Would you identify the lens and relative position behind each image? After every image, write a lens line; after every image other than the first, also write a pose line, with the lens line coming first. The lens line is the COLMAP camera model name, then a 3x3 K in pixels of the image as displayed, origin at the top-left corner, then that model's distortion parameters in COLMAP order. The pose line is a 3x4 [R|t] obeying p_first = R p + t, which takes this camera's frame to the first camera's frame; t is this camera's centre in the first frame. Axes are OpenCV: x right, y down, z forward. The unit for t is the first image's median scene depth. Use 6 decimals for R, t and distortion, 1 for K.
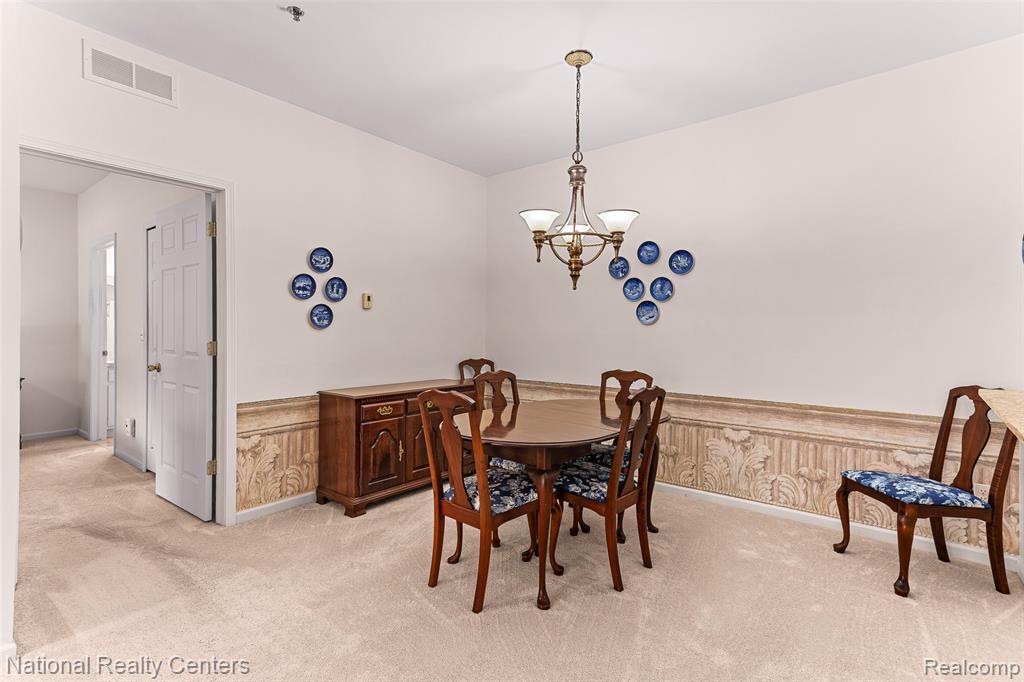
lens RADIAL K [[489.3, 0, 504.2], [0, 489.3, 331.0], [0, 0, 1]] dist [0.028644, 0.000951]
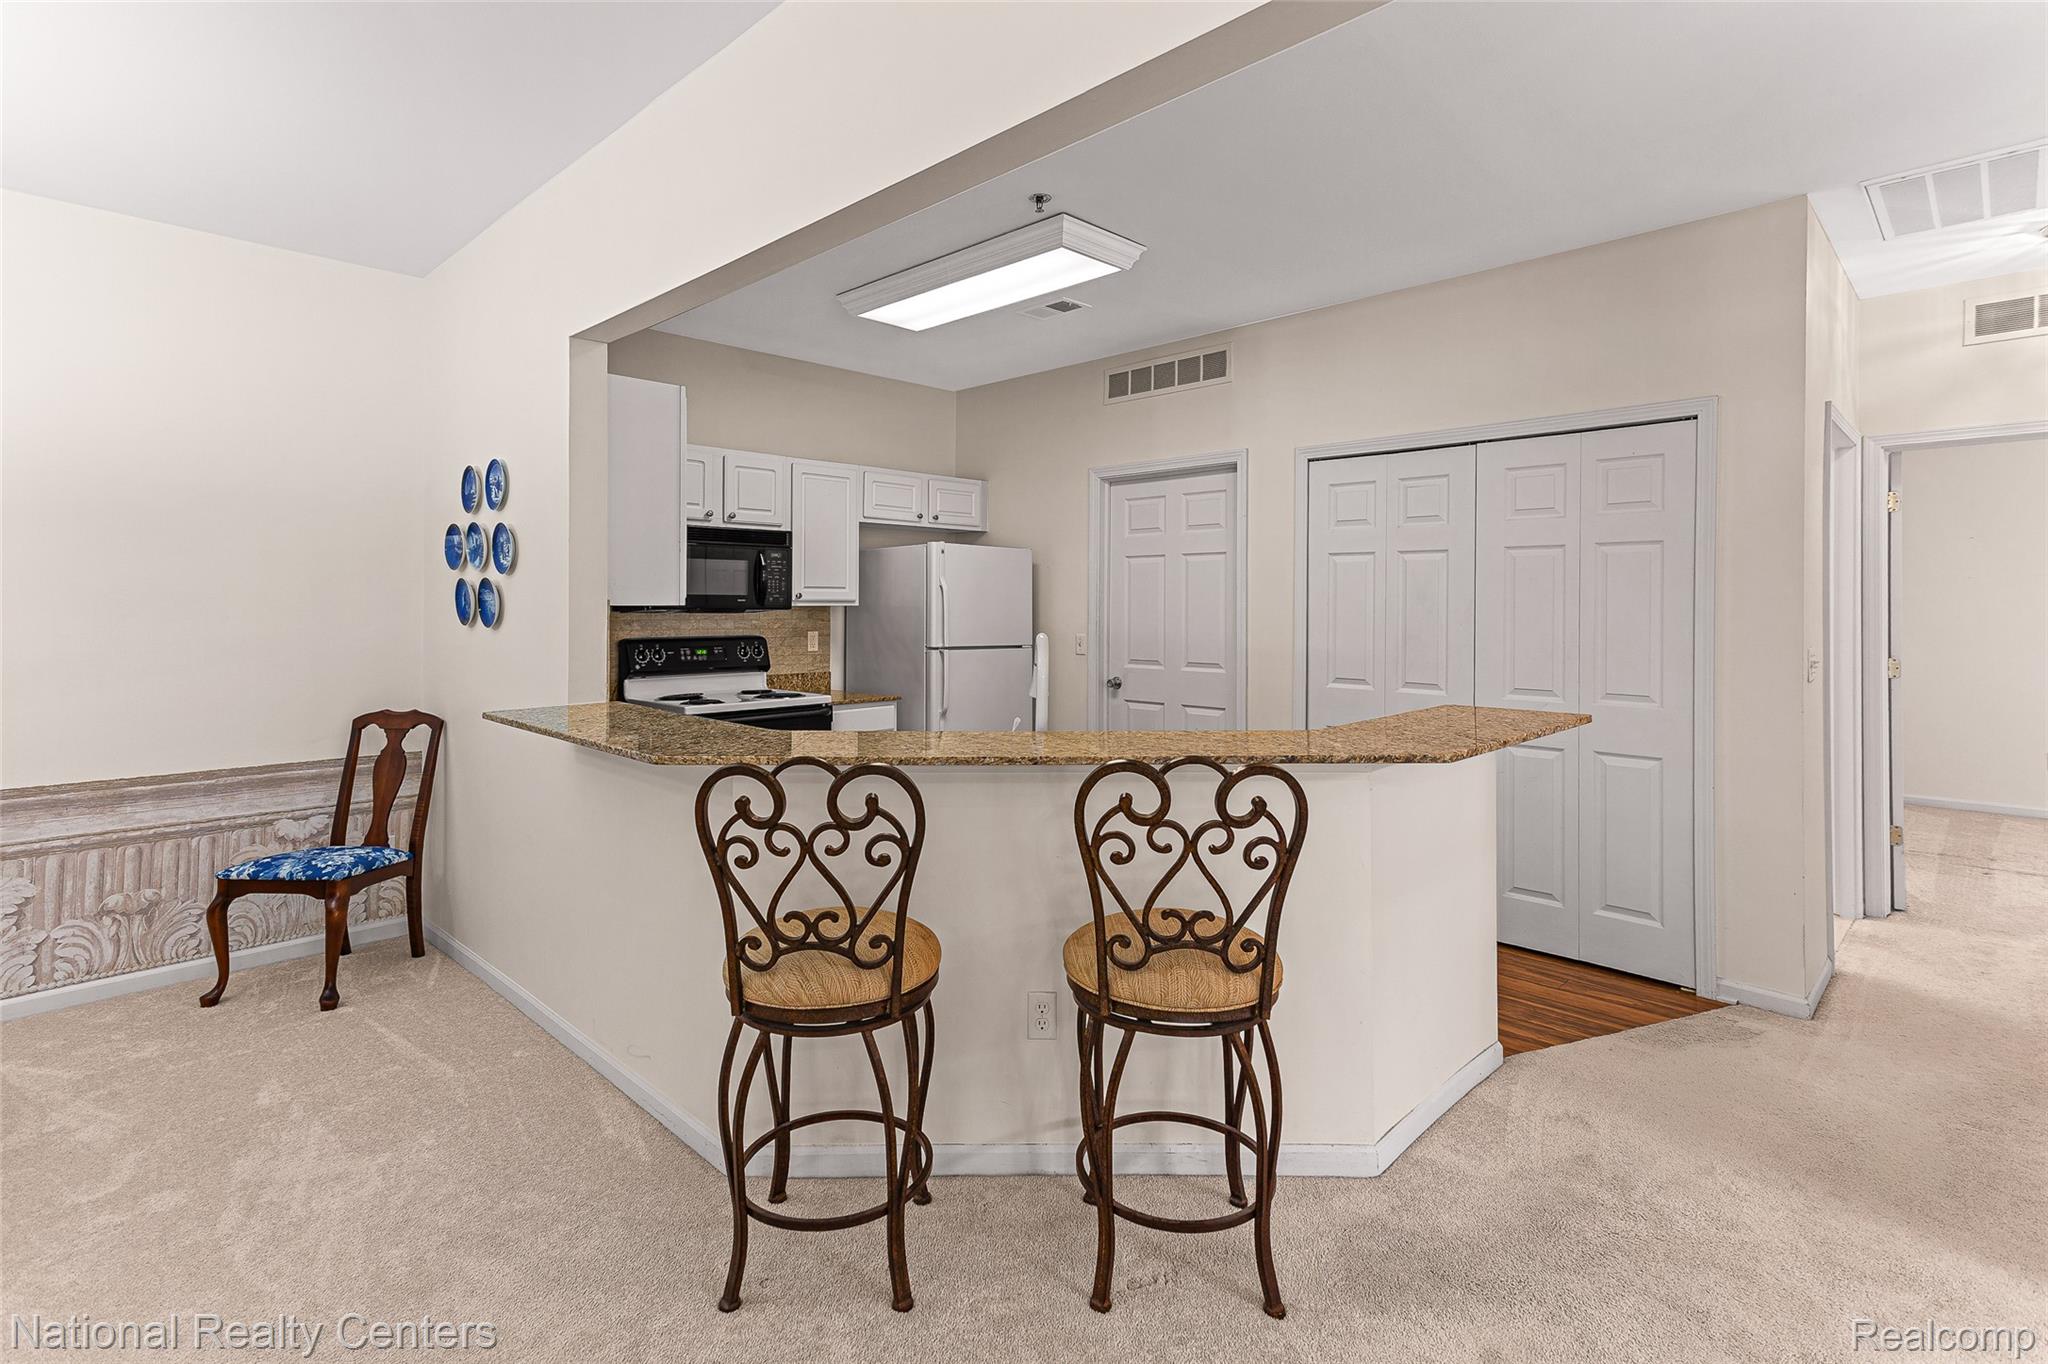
lens RADIAL K [[993.1, 0, 1020.4], [0, 993.1, 599.6], [0, 0, 1]] dist [0.028841, 0.002113]
pose [[0.091402, 0.002356, 0.995811, -0.425451], [0.000668, 0.999997, -0.002427, -0.047119], [-0.995814, 0.000887, 0.091400, -0.096909]]
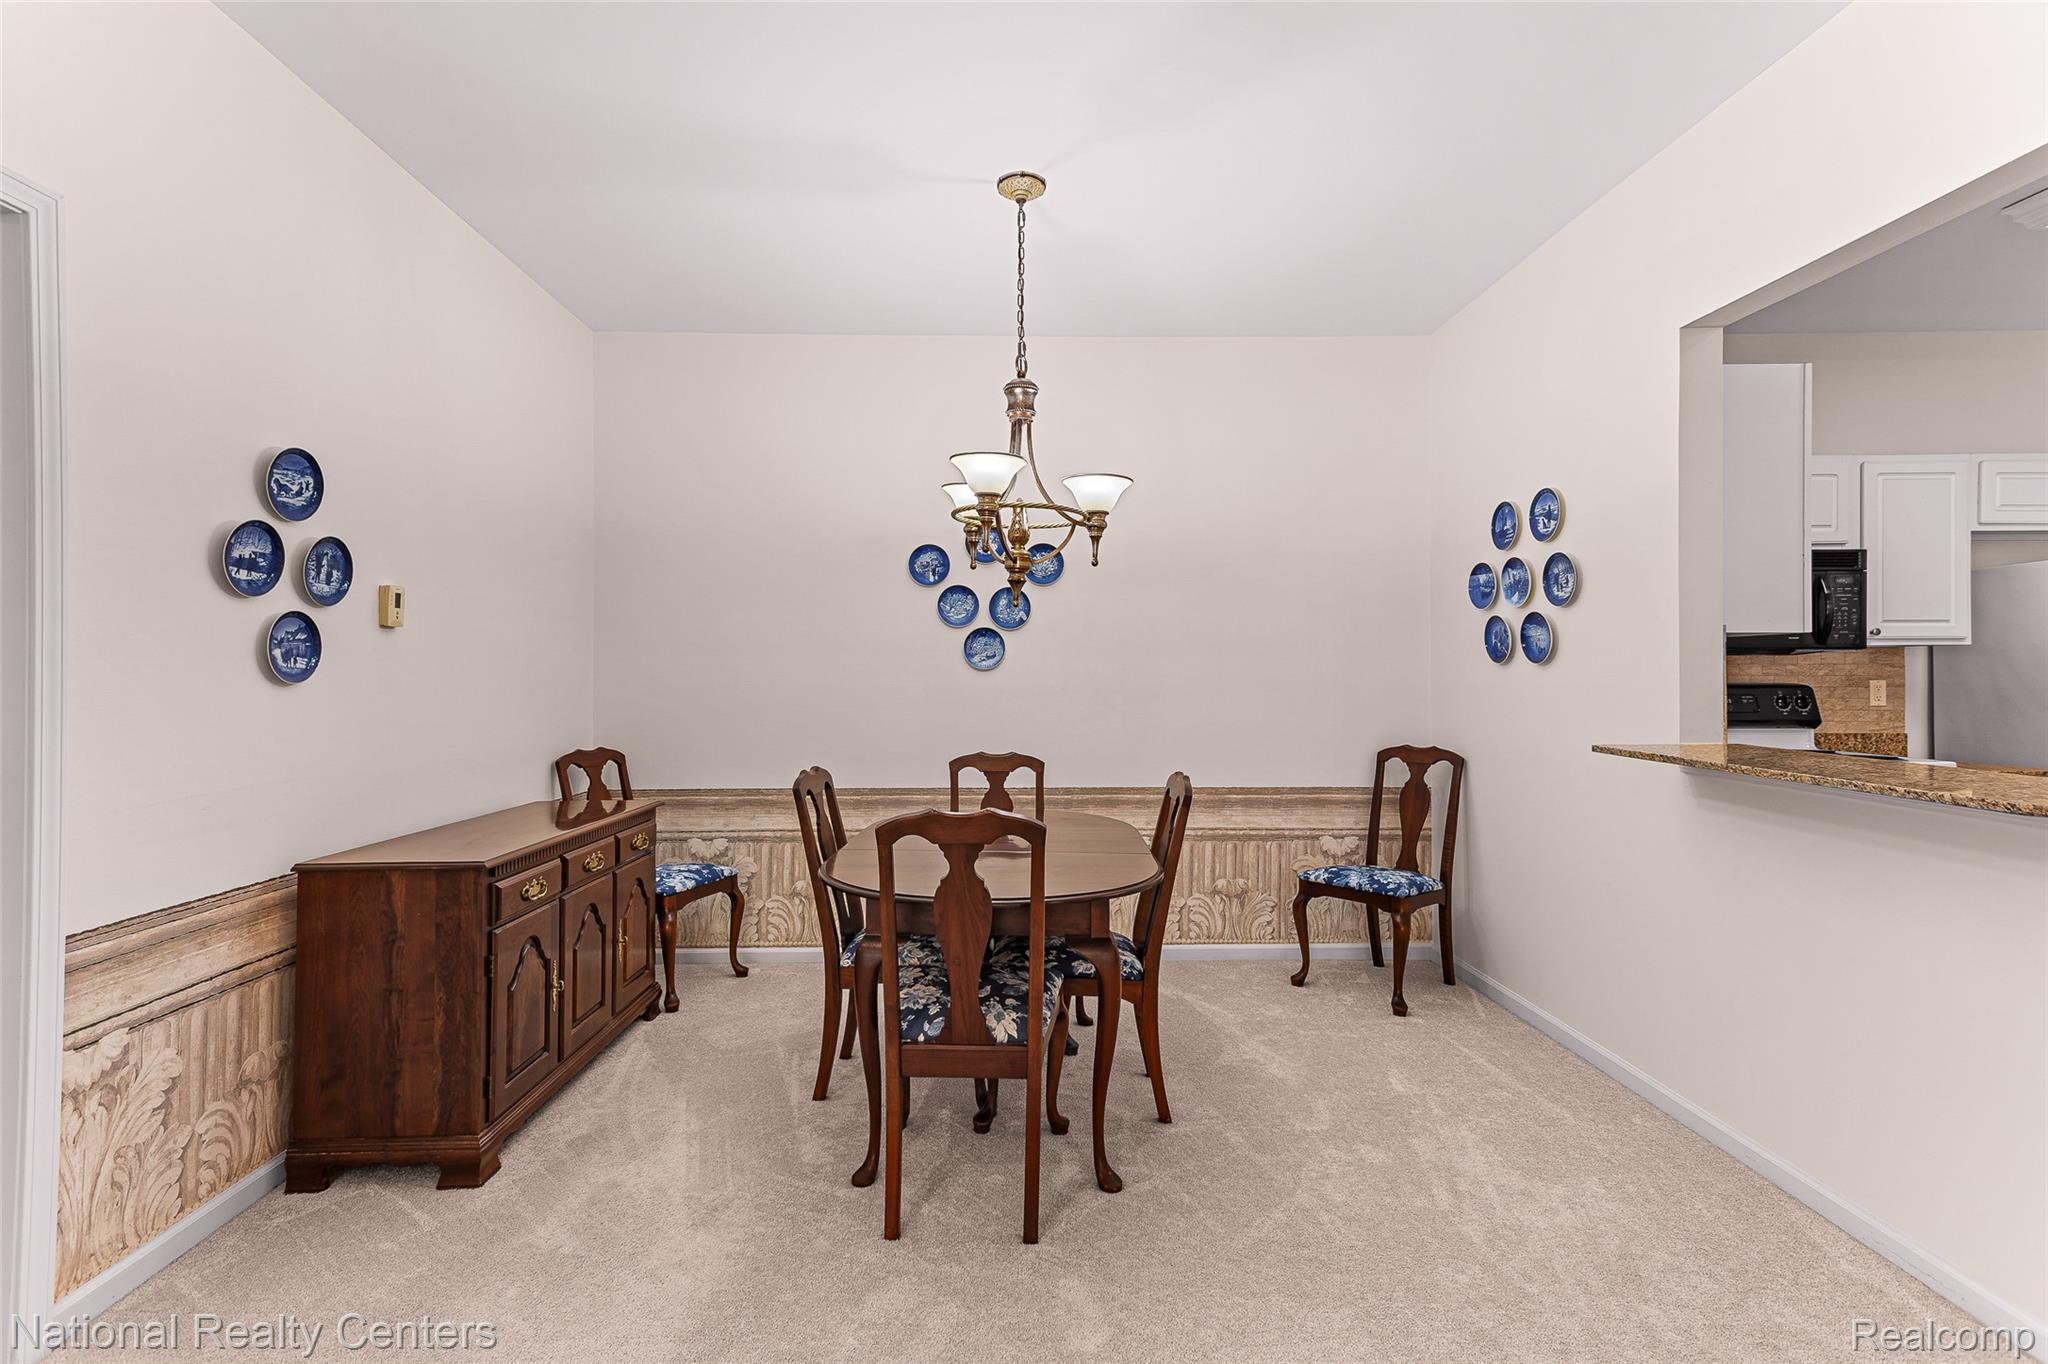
lens RADIAL K [[964.0, 0, 1013.1], [0, 964.0, 668.8], [0, 0, 1]] dist [0.030674, 0.001097]
pose [[0.762387, 0.000665, 0.647122, -0.484403], [0.005734, 0.999953, -0.007784, -0.007274], [-0.647096, 0.009645, 0.762347, 0.164866]]
